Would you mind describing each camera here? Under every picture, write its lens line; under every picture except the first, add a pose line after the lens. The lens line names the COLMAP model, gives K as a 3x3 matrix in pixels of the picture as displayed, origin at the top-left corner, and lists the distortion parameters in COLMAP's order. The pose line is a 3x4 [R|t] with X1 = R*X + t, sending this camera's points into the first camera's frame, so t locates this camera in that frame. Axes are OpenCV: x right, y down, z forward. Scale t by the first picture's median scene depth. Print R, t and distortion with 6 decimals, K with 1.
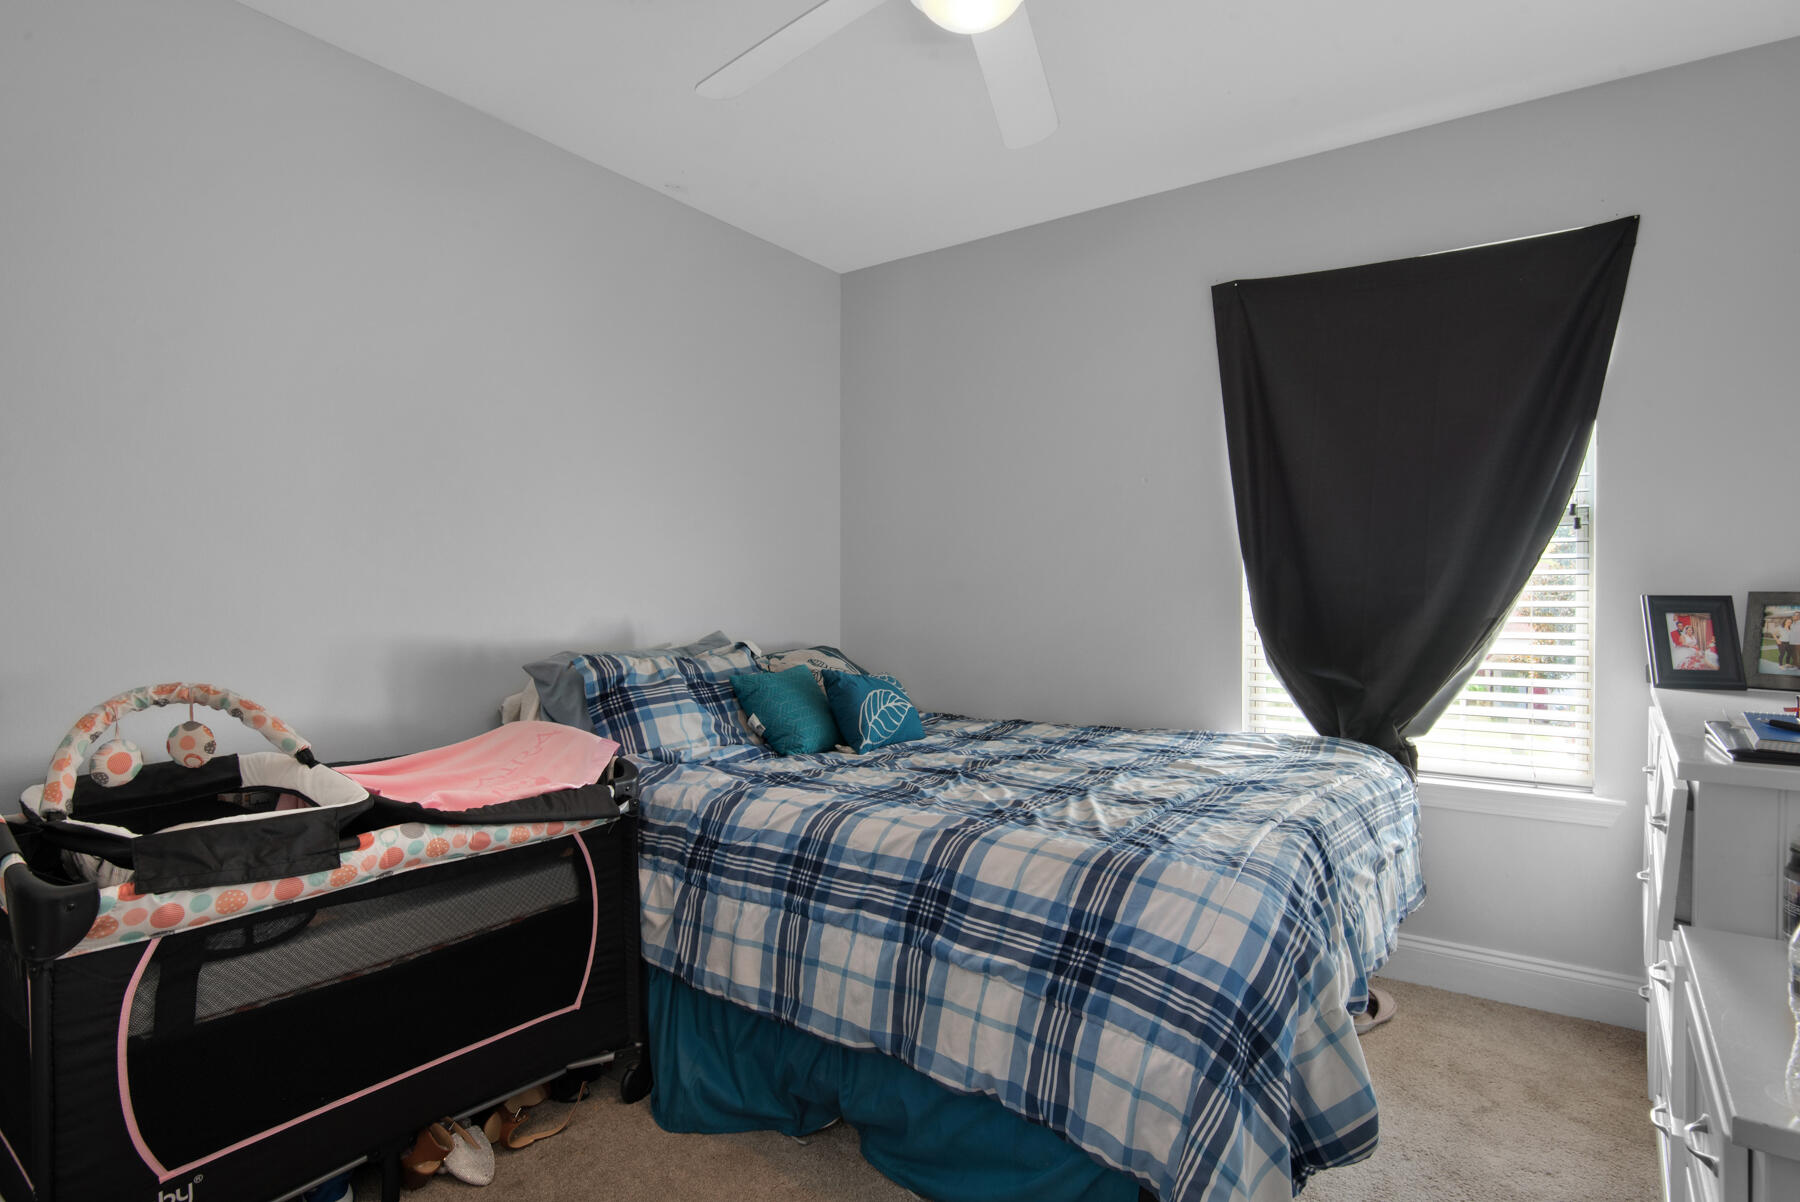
lens RADIAL K [[931.9, 0, 903.9], [0, 931.9, 601.5], [0, 0, 1]] dist [-0.001158, -0.000477]
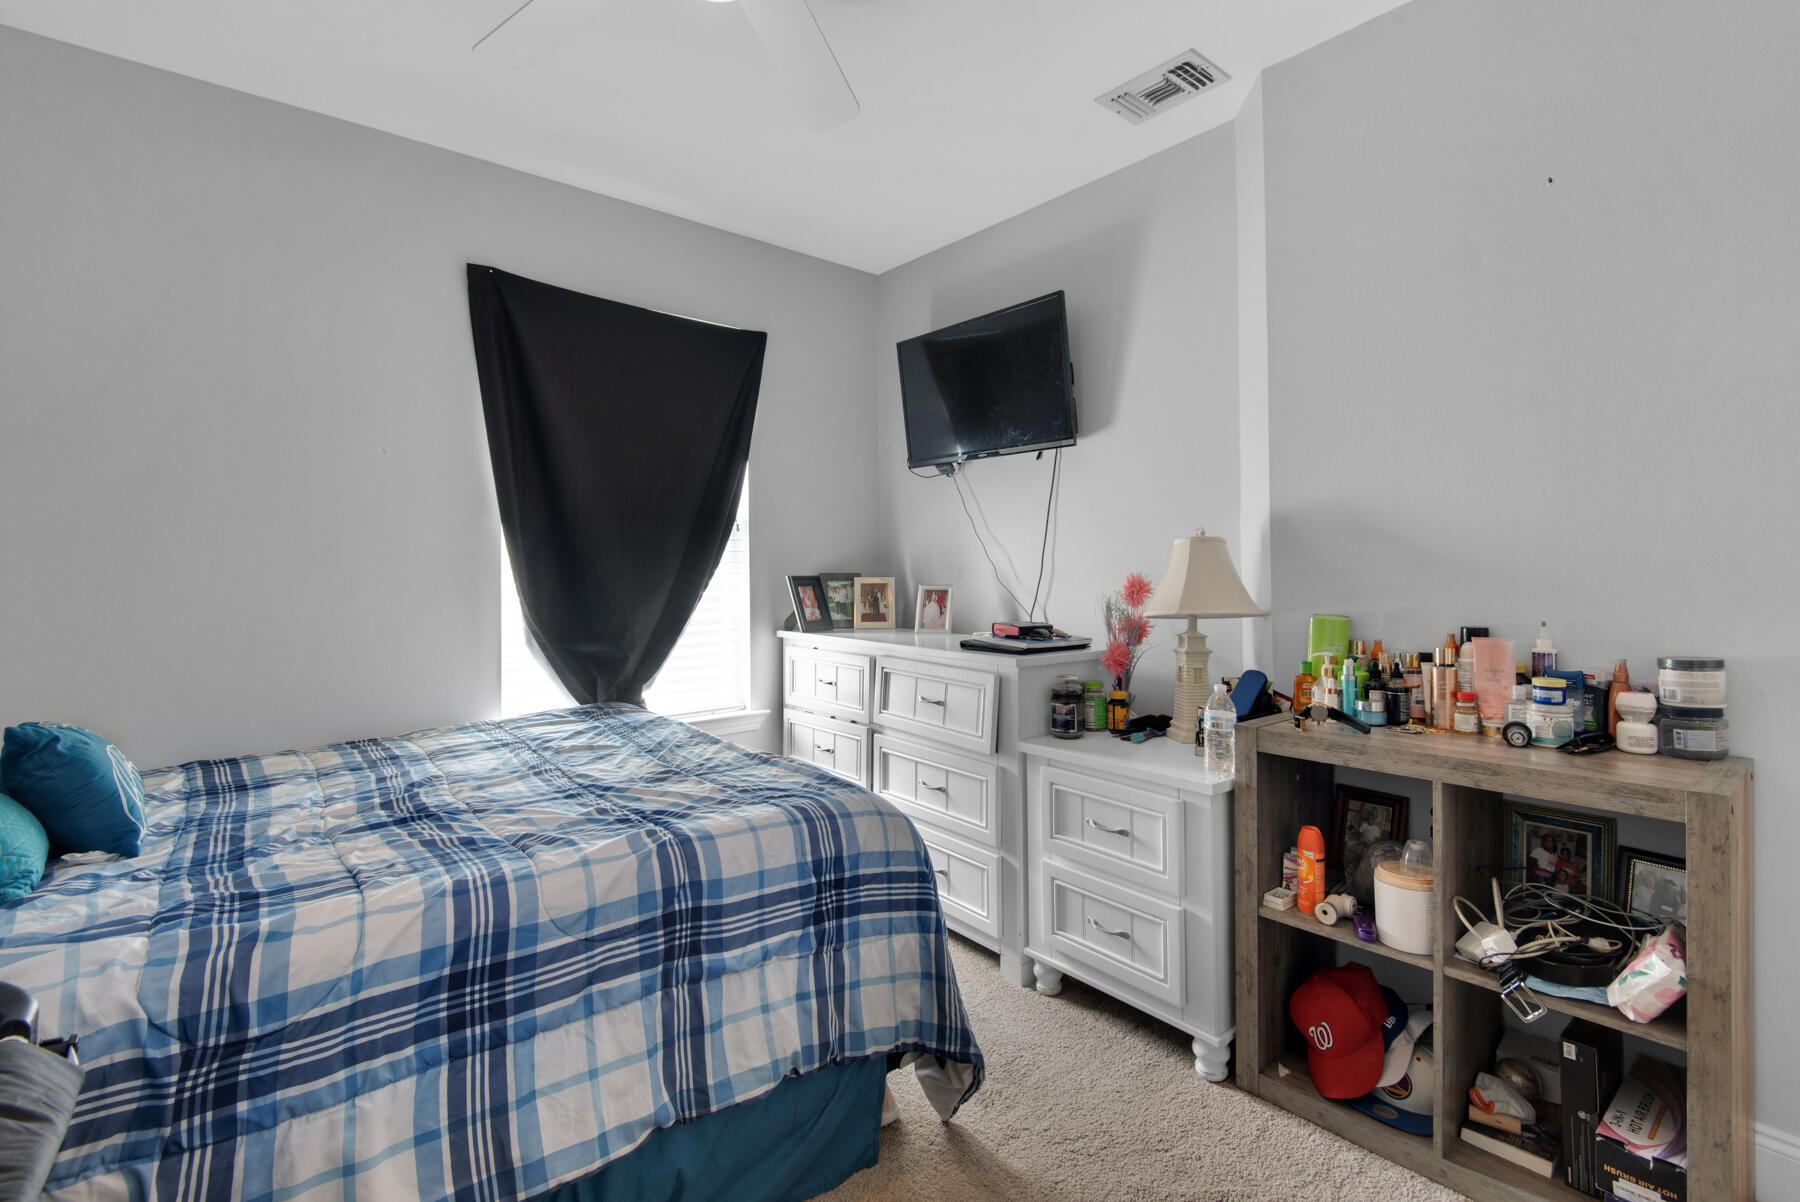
lens RADIAL K [[824.4, 0, 905.4], [0, 824.4, 589.8], [0, 0, 1]] dist [-0.018494, -0.000877]
pose [[0.242153, -0.022406, 0.969979, -0.614541], [0.028592, 0.999464, 0.015949, 0.000338], [-0.969817, 0.023871, 0.242664, 0.559763]]
